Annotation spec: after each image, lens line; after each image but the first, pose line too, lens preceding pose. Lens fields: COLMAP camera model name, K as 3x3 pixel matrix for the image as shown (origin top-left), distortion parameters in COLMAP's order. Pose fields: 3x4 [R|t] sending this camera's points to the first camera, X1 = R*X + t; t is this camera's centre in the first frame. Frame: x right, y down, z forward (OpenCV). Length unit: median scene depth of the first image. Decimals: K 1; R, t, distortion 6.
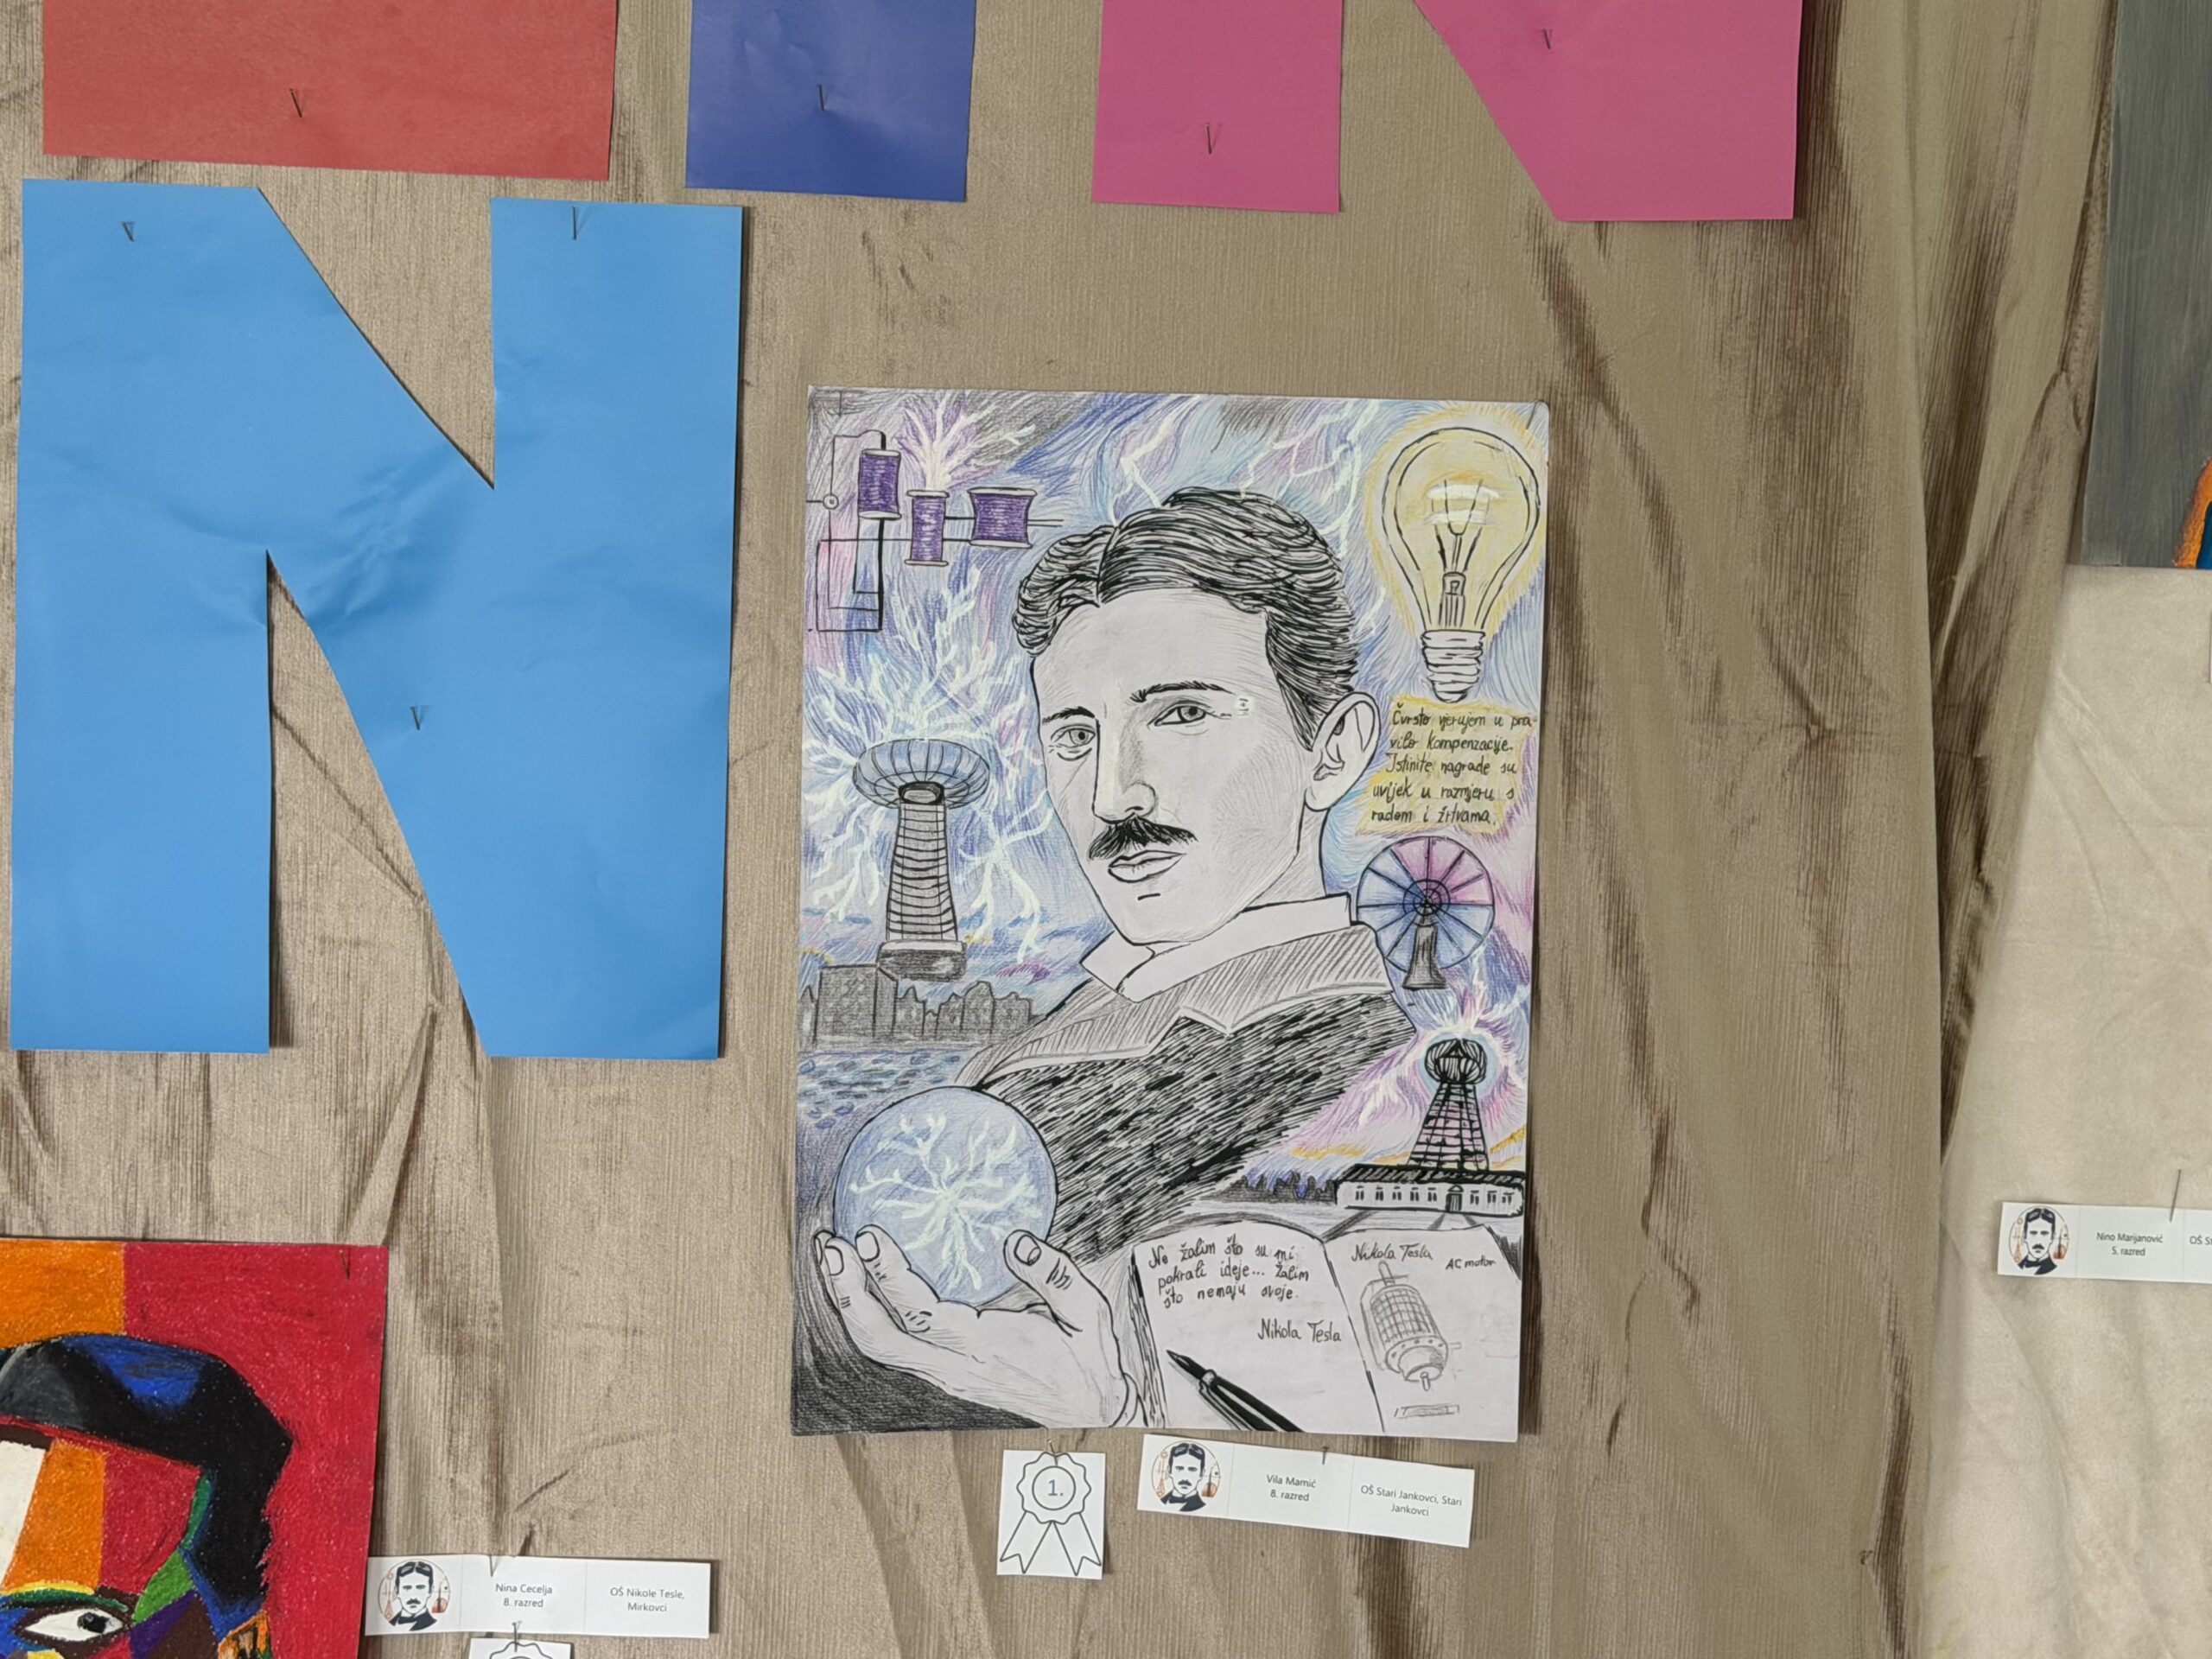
lens RADIAL K [[4064.6, 0, 1108.7], [0, 4064.6, 817.4], [0, 0, 1]] dist [0.112393, 0.173690]
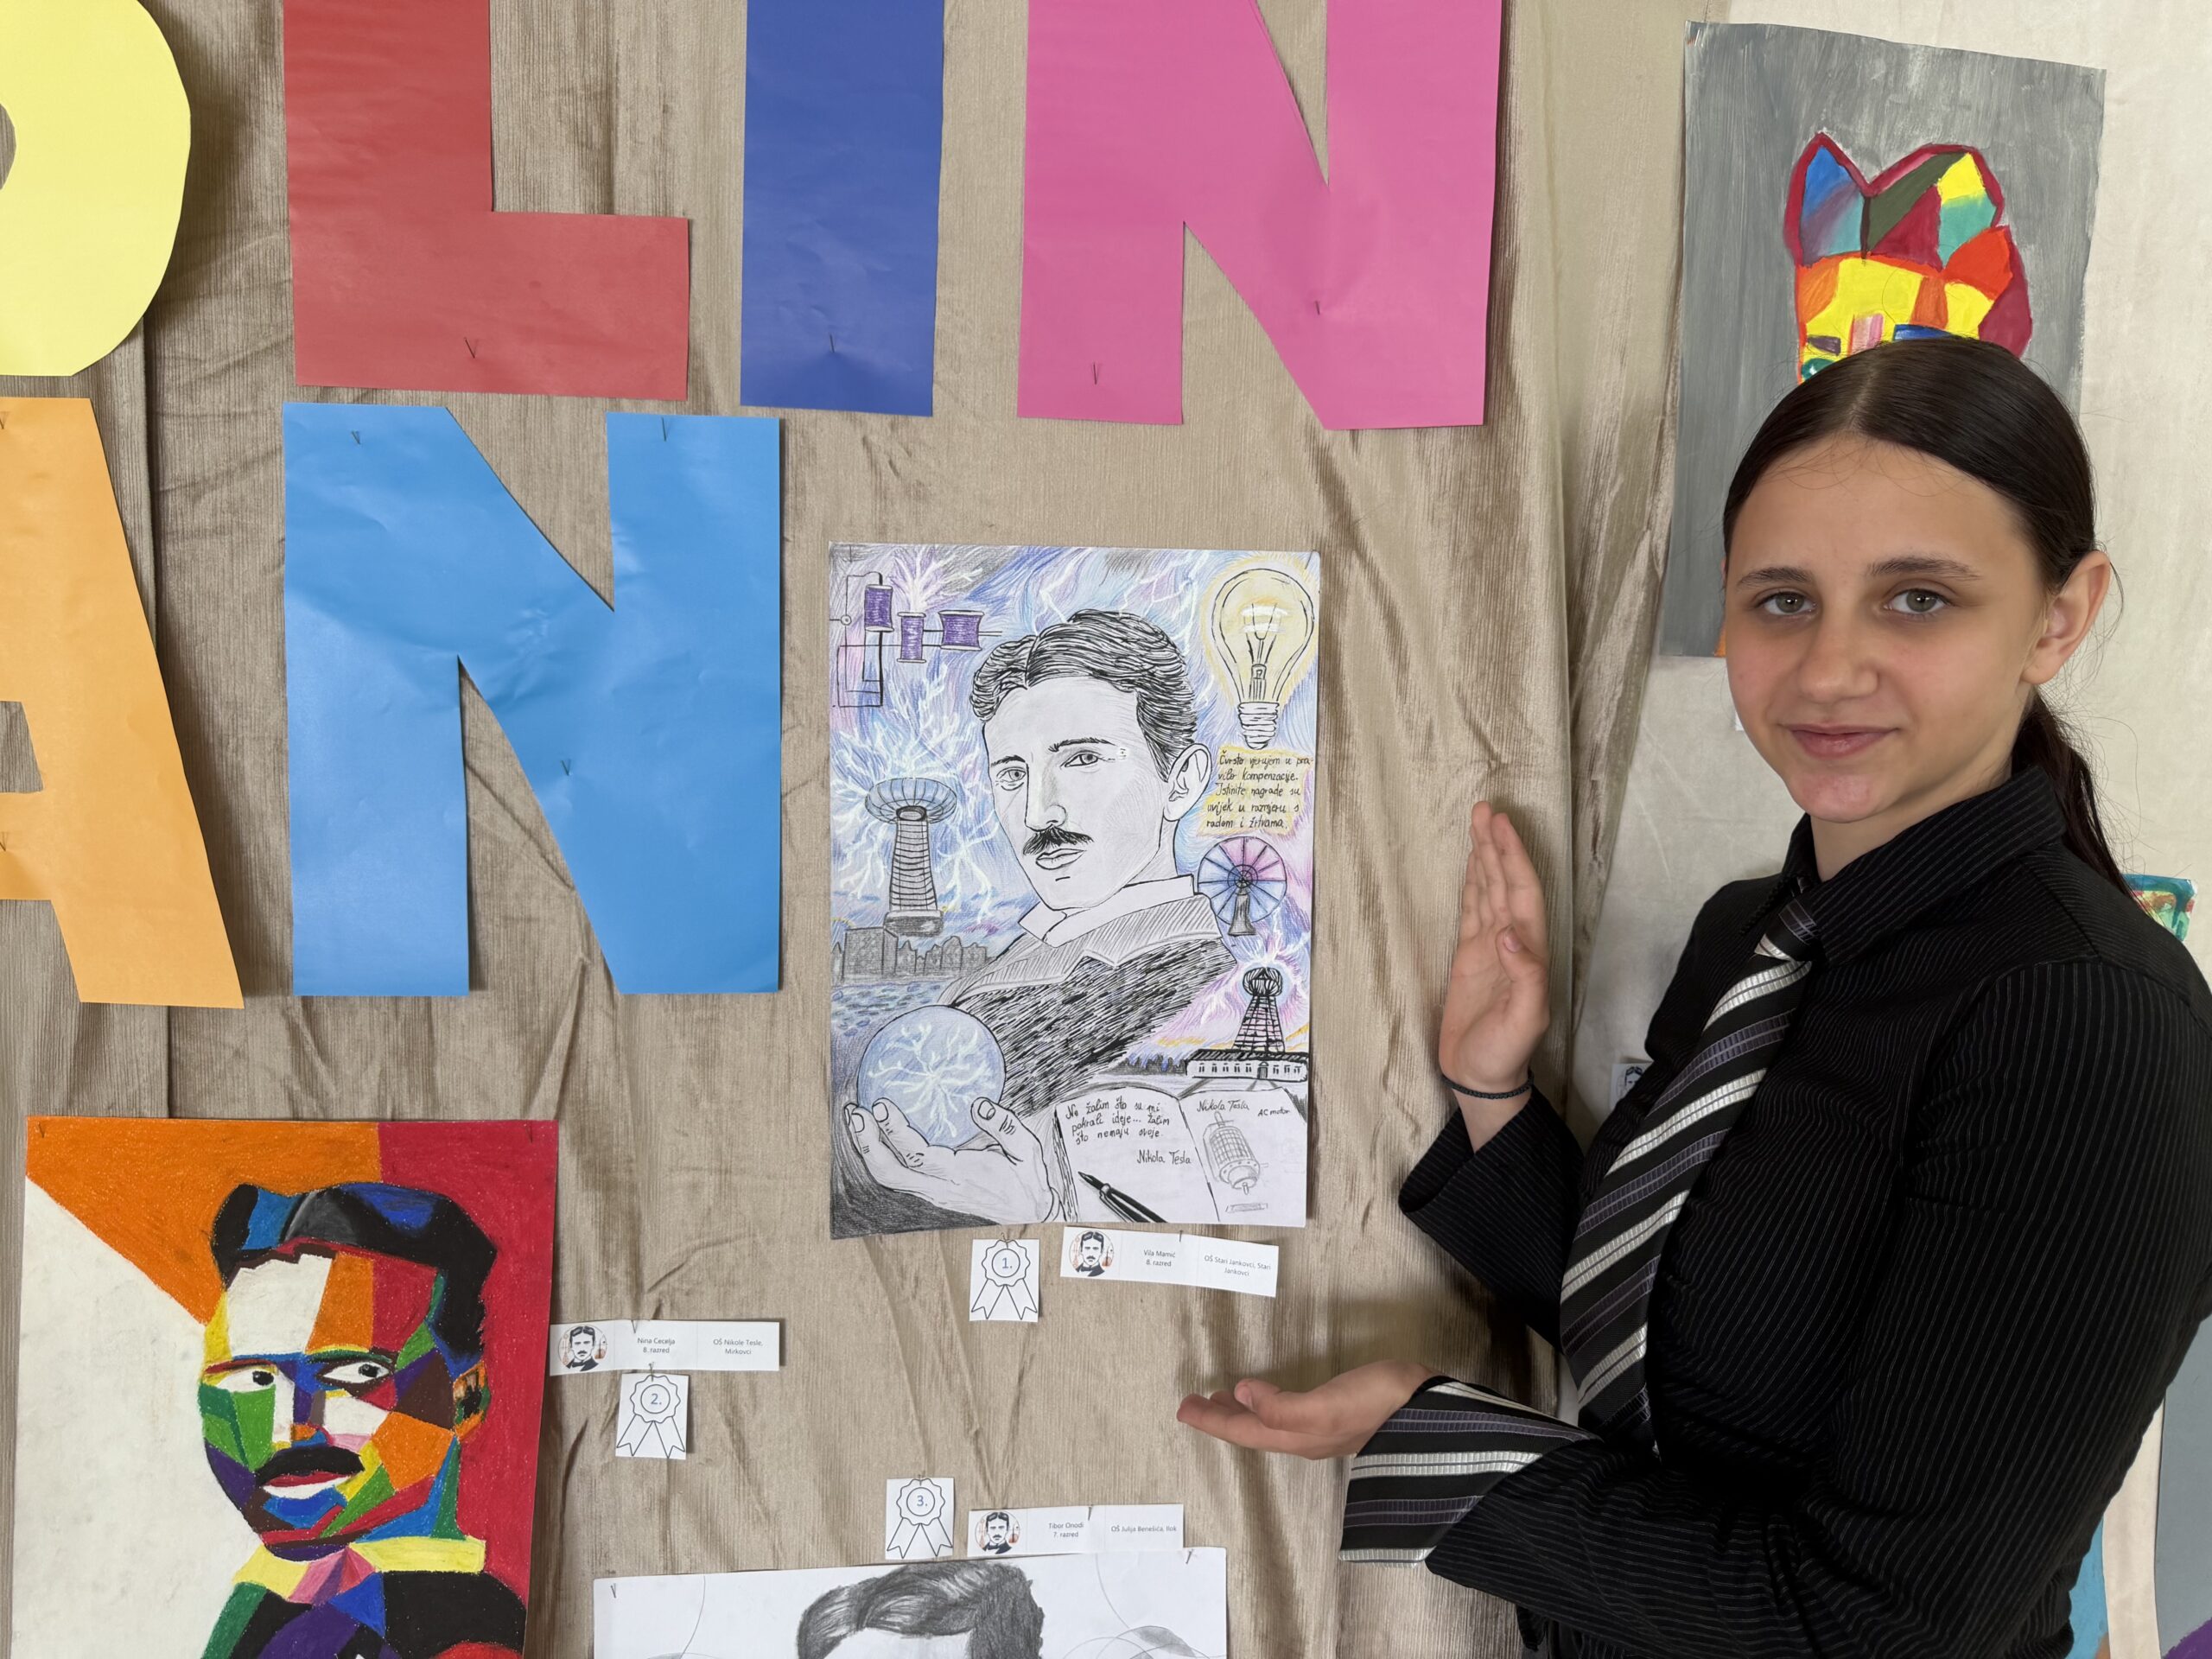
lens RADIAL K [[1546.2, 0, 1106.0], [0, 1546.2, 829.5], [0, 0, 1]] dist [0.063307, -0.099788]
pose [[0.999287, -0.014346, 0.034910, 0.006191], [0.013740, 0.999752, 0.017528, -0.009086], [-0.035153, -0.017036, 0.999237, 0.419921]]
